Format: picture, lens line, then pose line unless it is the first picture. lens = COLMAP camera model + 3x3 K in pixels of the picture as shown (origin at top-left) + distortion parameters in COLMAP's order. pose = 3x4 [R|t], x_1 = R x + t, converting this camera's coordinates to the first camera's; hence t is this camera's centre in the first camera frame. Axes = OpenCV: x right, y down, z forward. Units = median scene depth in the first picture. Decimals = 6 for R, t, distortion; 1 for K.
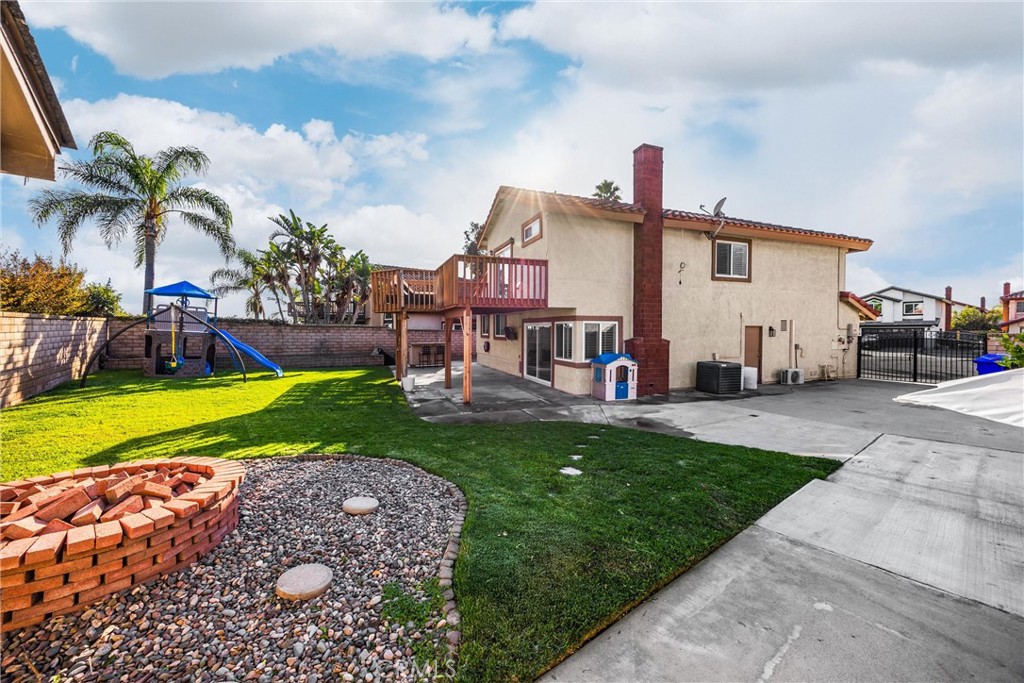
lens RADIAL K [[382.5, 0, 504.9], [0, 382.5, 335.7], [0, 0, 1]] dist [-0.000401, -0.000015]
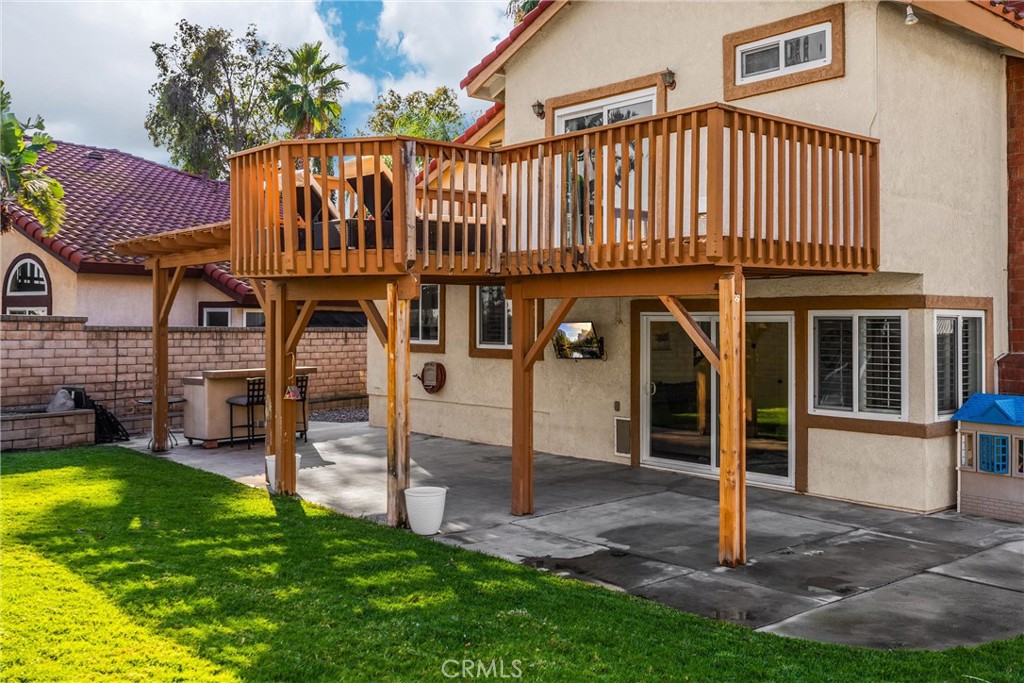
lens RADIAL K [[974.0, 0, 509.1], [0, 974.0, 300.4], [0, 0, 1]] dist [-0.002831, -0.004509]
pose [[0.936184, 0.008649, 0.351405, -0.468741], [0.004715, 0.999298, -0.037158, -0.012995], [-0.351479, 0.036444, 0.935486, 0.240219]]
